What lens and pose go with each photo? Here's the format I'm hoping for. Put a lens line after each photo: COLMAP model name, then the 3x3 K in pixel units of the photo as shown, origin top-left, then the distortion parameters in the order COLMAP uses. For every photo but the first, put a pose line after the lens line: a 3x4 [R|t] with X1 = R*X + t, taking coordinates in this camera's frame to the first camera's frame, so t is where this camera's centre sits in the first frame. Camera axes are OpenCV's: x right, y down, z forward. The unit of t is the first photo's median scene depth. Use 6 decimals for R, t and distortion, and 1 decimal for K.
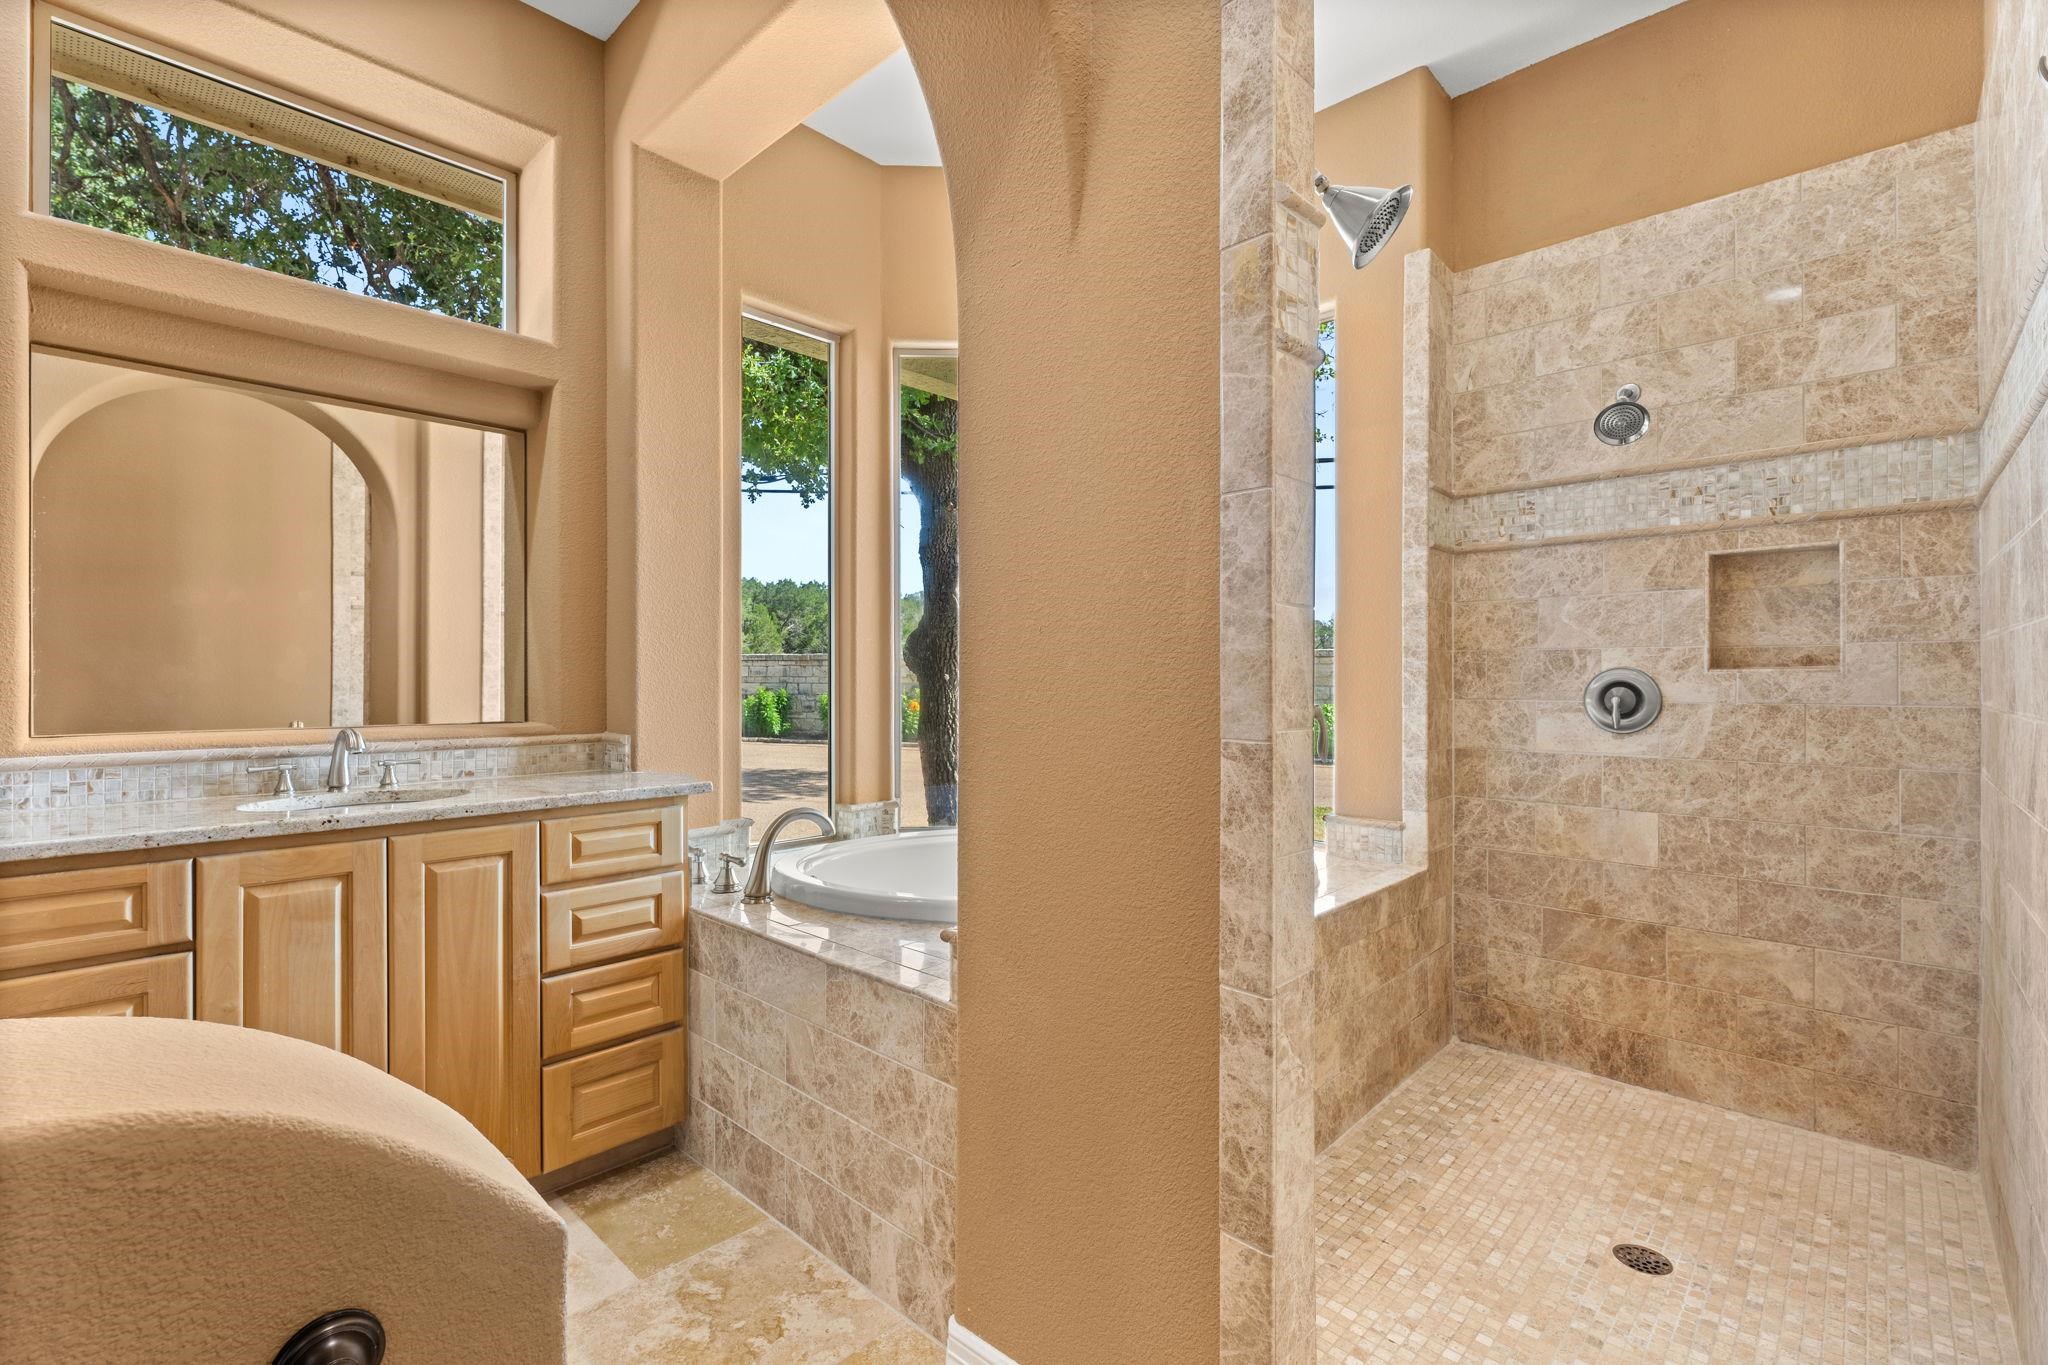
lens RADIAL K [[914.0, 0, 1024.0], [0, 914.0, 682.5], [0, 0, 1]] dist [-0.001148, 0.000074]
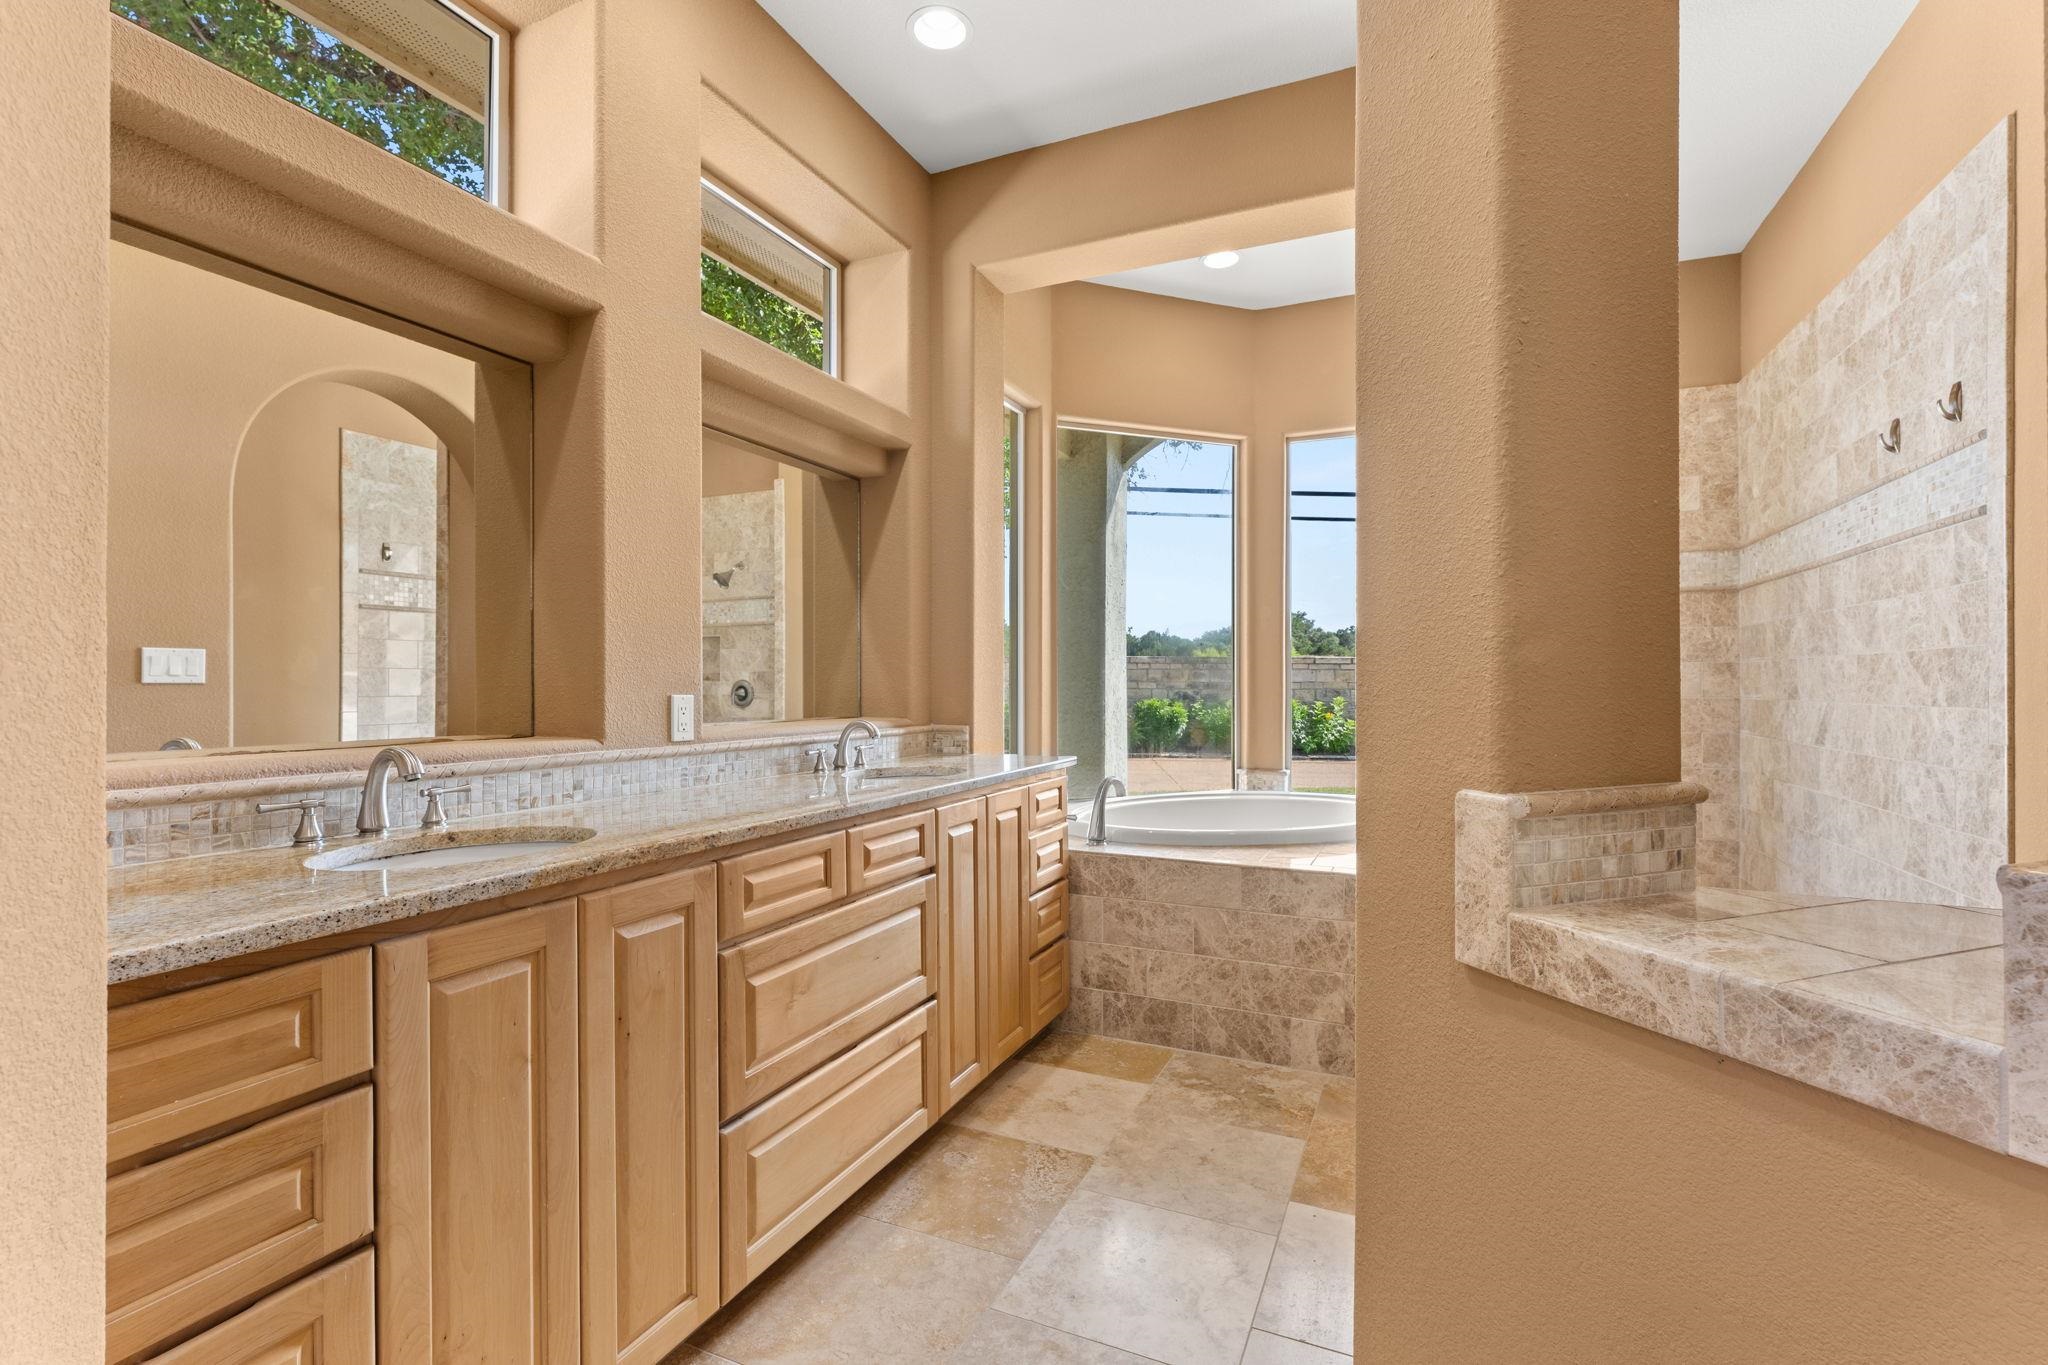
lens RADIAL K [[932.2, 0, 1024.0], [0, 932.2, 682.5], [0, 0, 1]] dist [0.002274, 0.000089]
pose [[0.944655, 0.000582, 0.328065, -0.953798], [-0.000529, 1.000000, -0.000251, -0.003117], [-0.328065, 0.000064, 0.944655, -0.319539]]
